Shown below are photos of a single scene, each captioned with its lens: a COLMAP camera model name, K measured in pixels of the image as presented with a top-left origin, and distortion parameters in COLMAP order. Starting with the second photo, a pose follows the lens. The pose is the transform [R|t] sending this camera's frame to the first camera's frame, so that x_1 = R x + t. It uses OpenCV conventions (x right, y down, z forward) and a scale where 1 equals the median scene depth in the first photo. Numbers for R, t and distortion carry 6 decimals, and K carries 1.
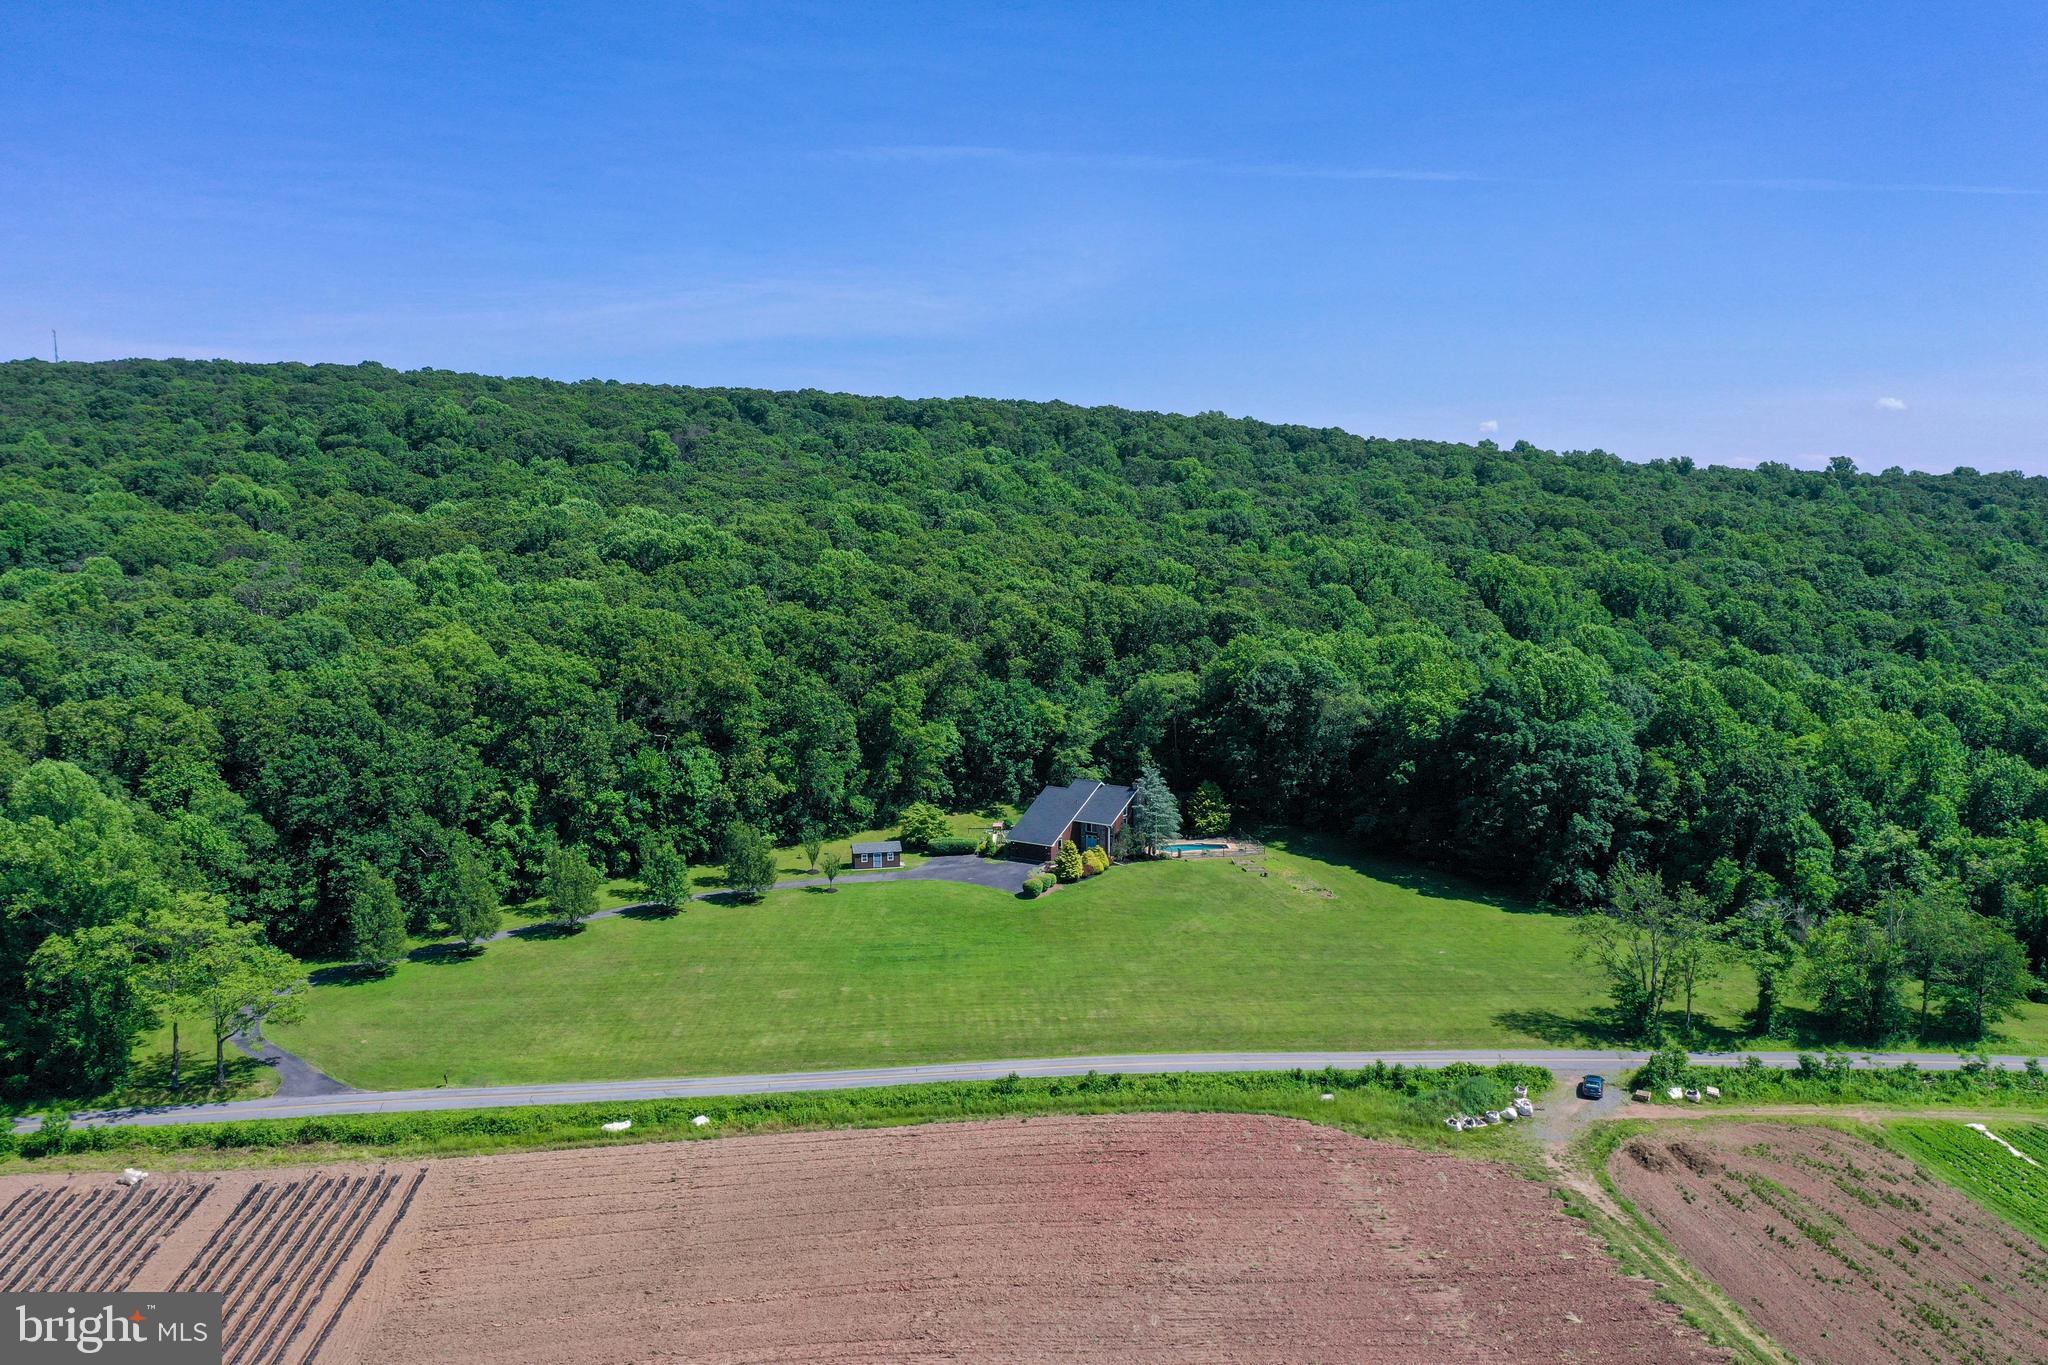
lens RADIAL K [[1612.9, 0, 1025.4], [0, 1612.9, 686.3], [0, 0, 1]] dist [-0.000056, 0.007981]
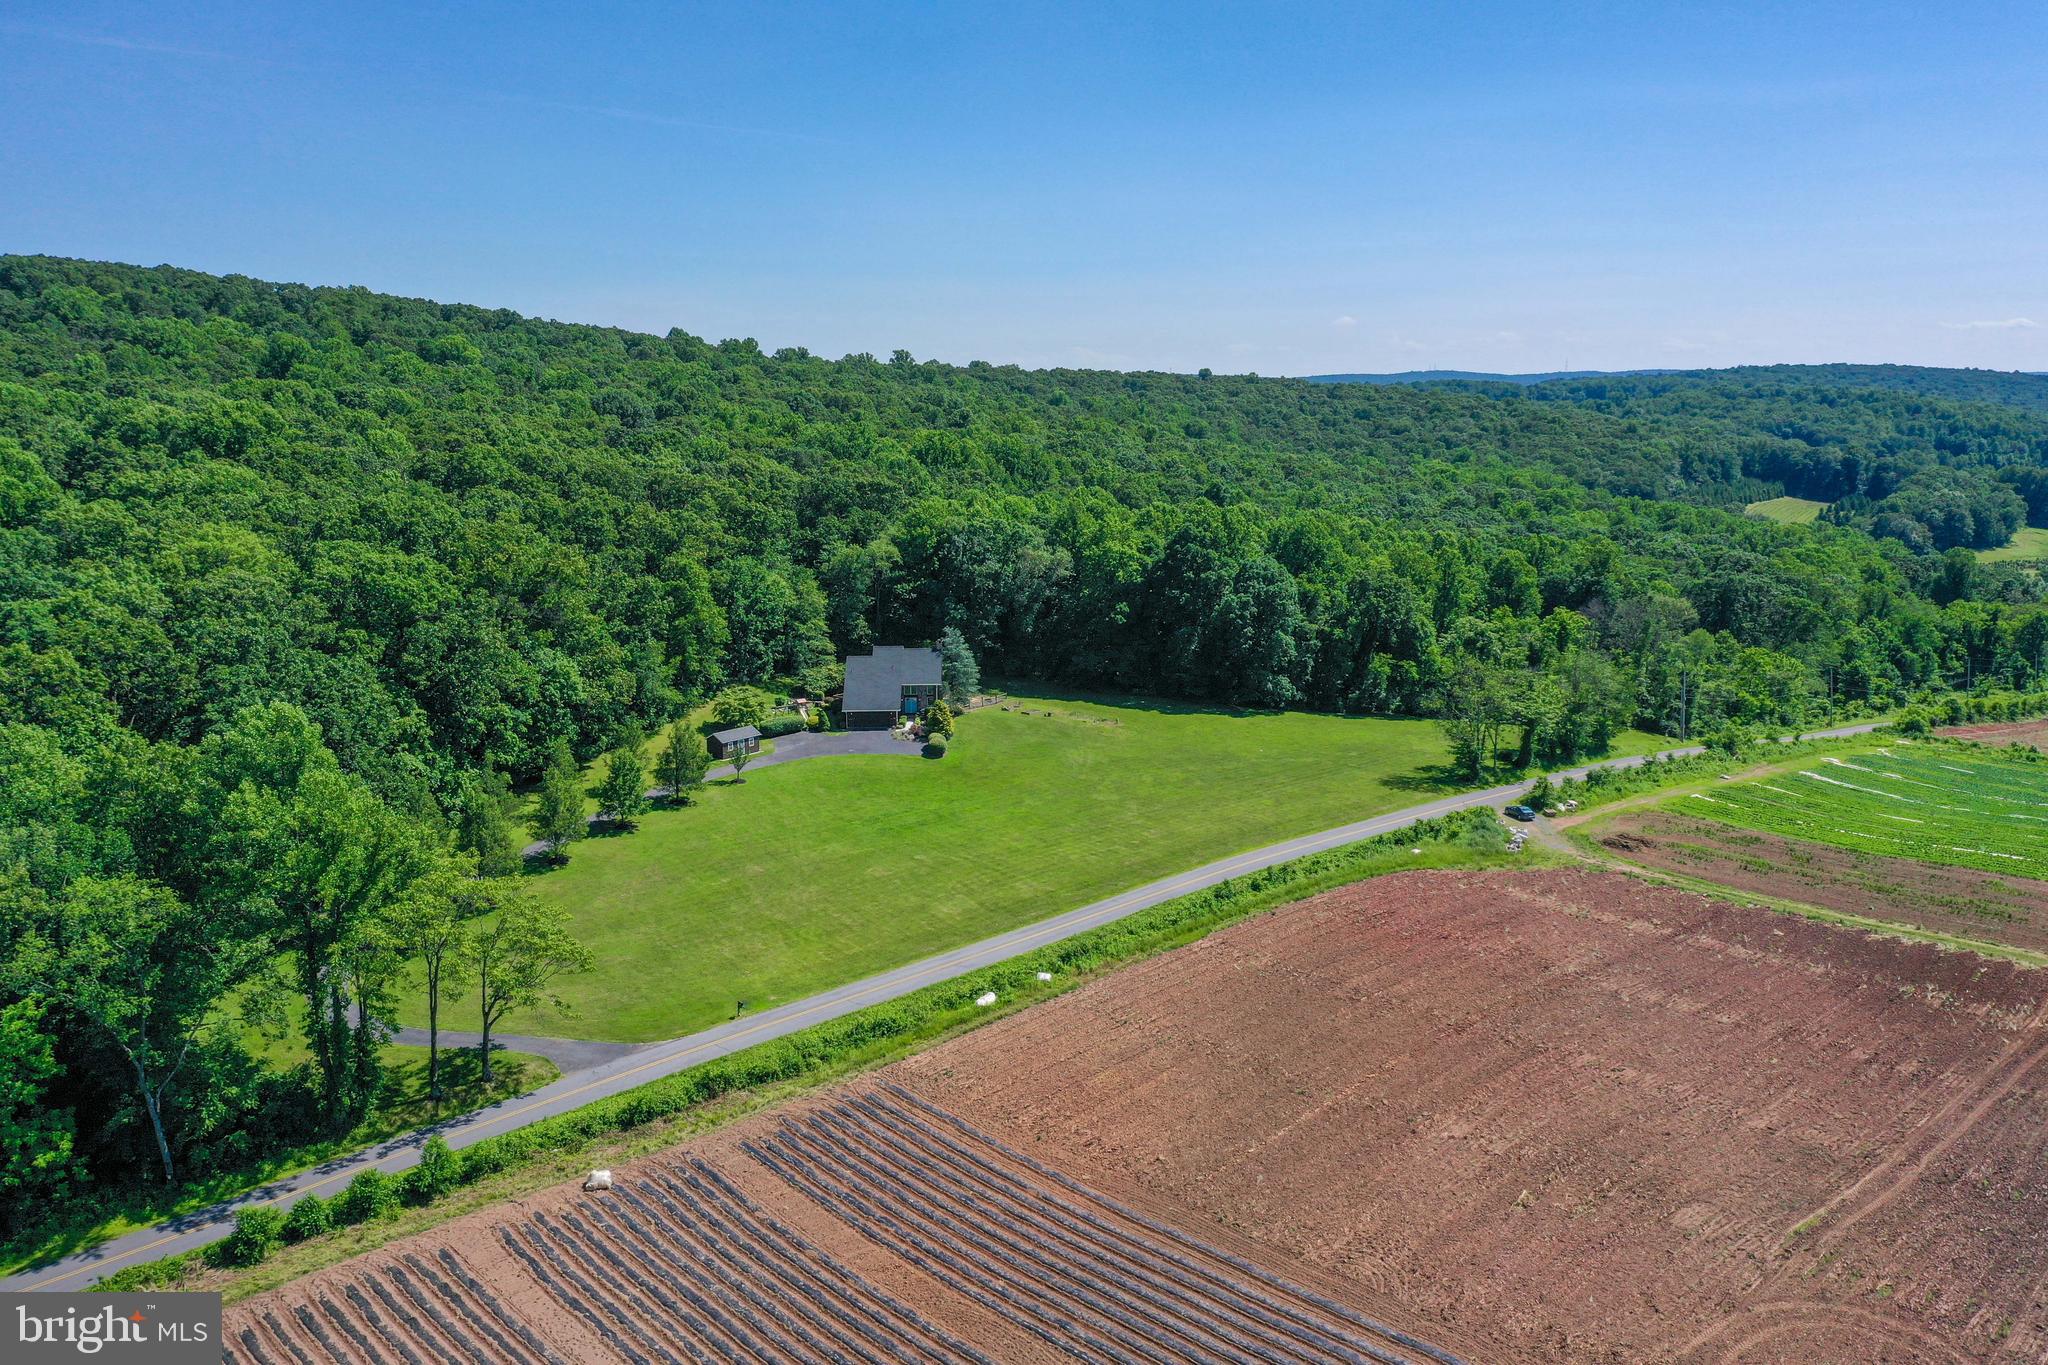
lens RADIAL K [[1612.9, 0, 1028.2], [0, 1612.9, 677.7], [0, 0, 1]] dist [-0.000056, 0.007981]
pose [[0.787961, -0.106337, 0.606473, -0.529917], [0.070145, 0.994064, 0.083160, -0.000624], [-0.611717, -0.022986, 0.790743, 0.141236]]
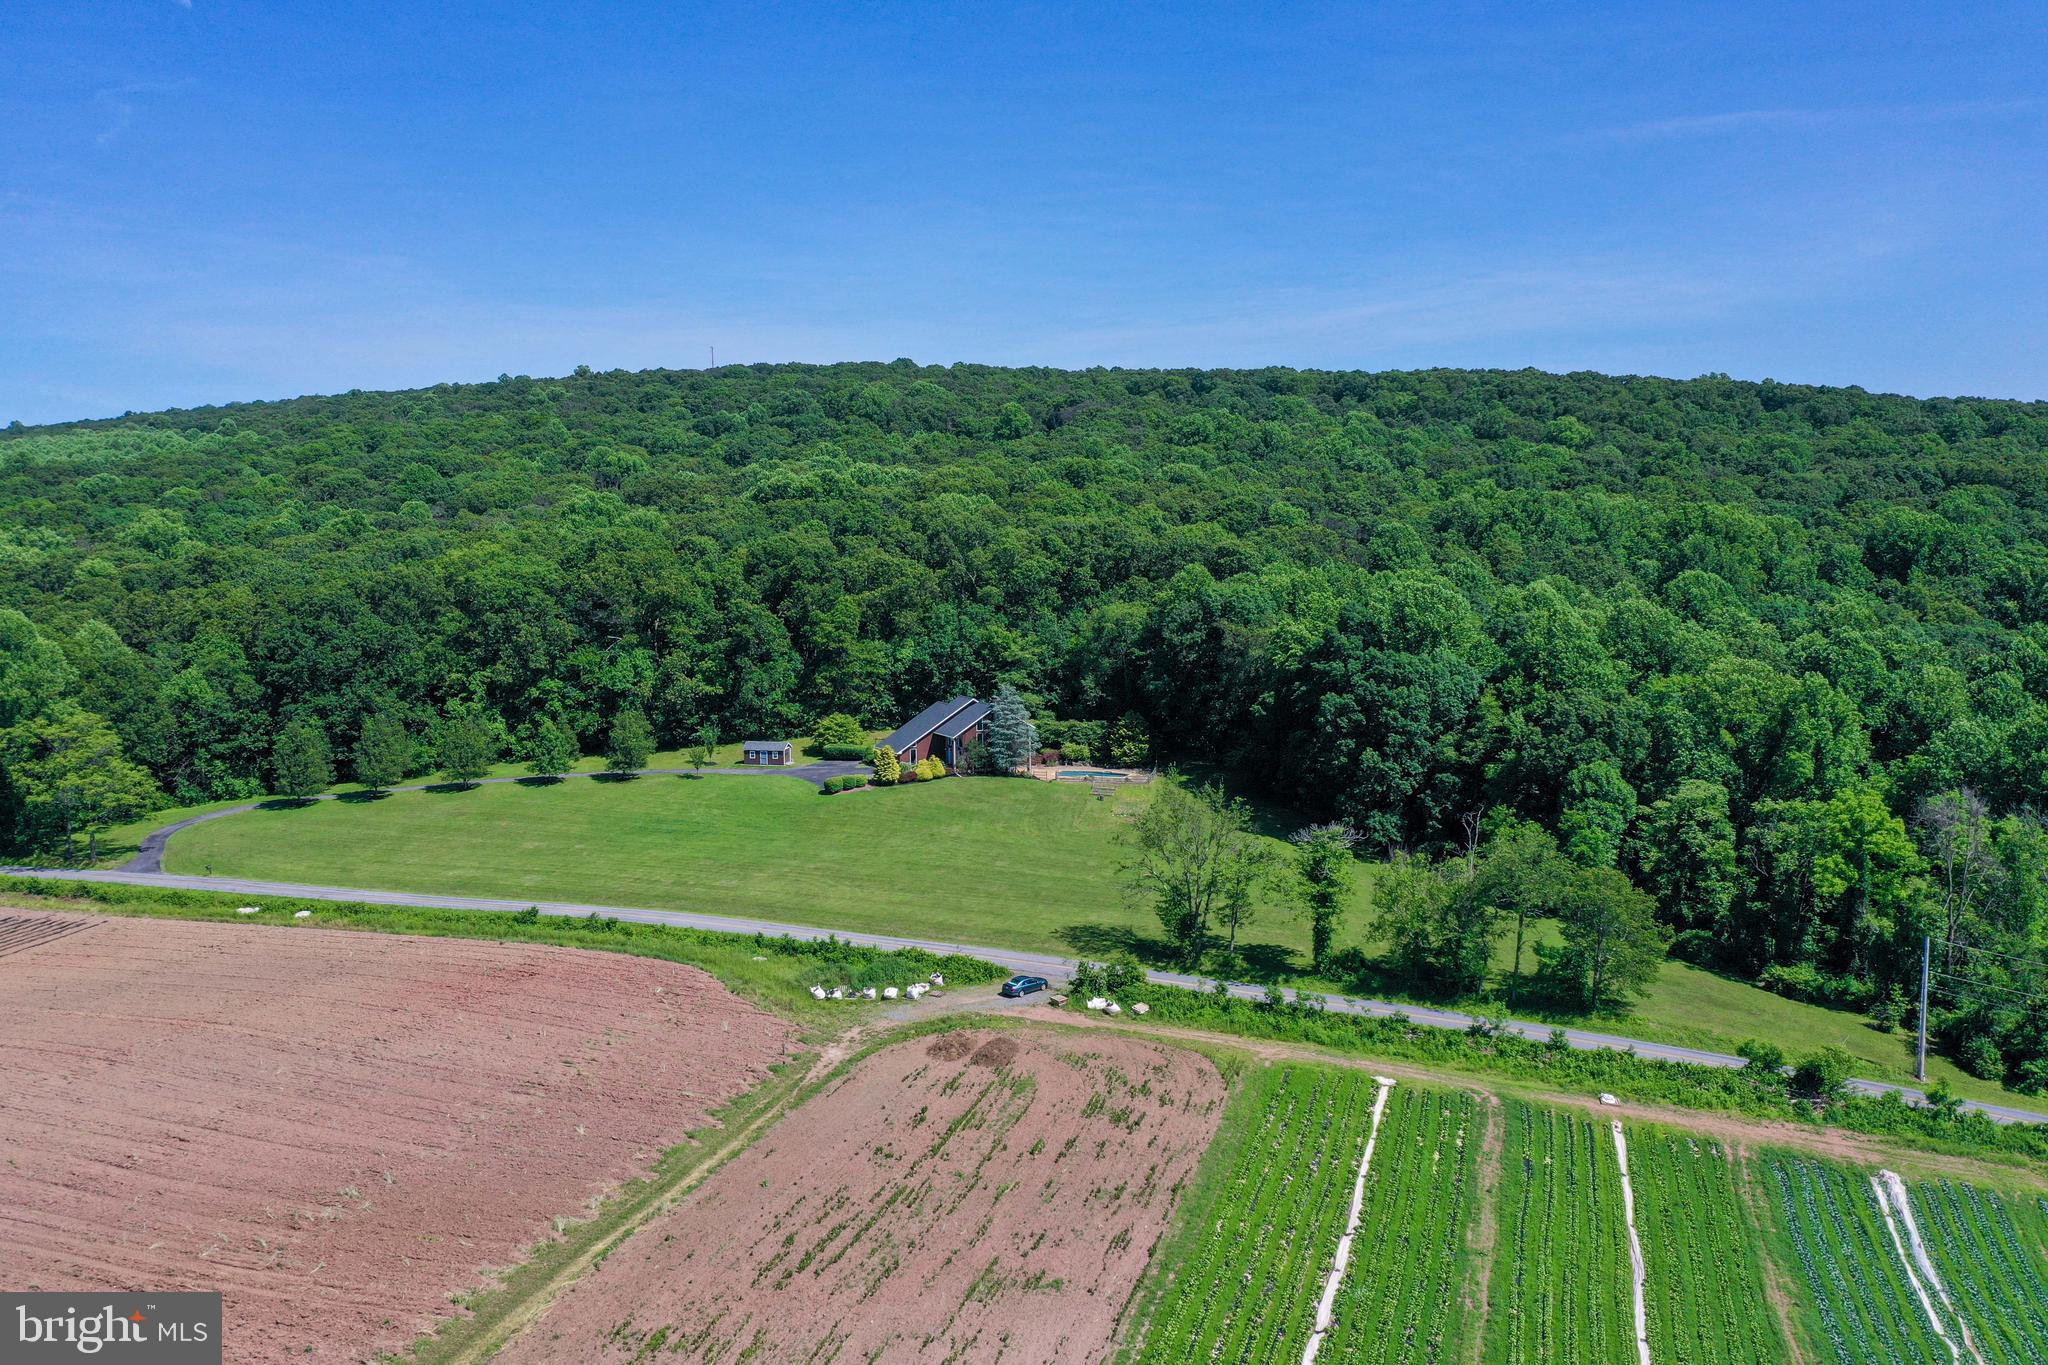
lens RADIAL K [[1612.9, 0, 1021.0], [0, 1612.9, 684.3], [0, 0, 1]] dist [-0.000056, 0.007981]
pose [[0.903019, 0.043417, -0.427401, 0.525956], [-0.044485, 0.998982, 0.007492, 0.042426], [0.427292, 0.012247, 0.904031, 0.089580]]
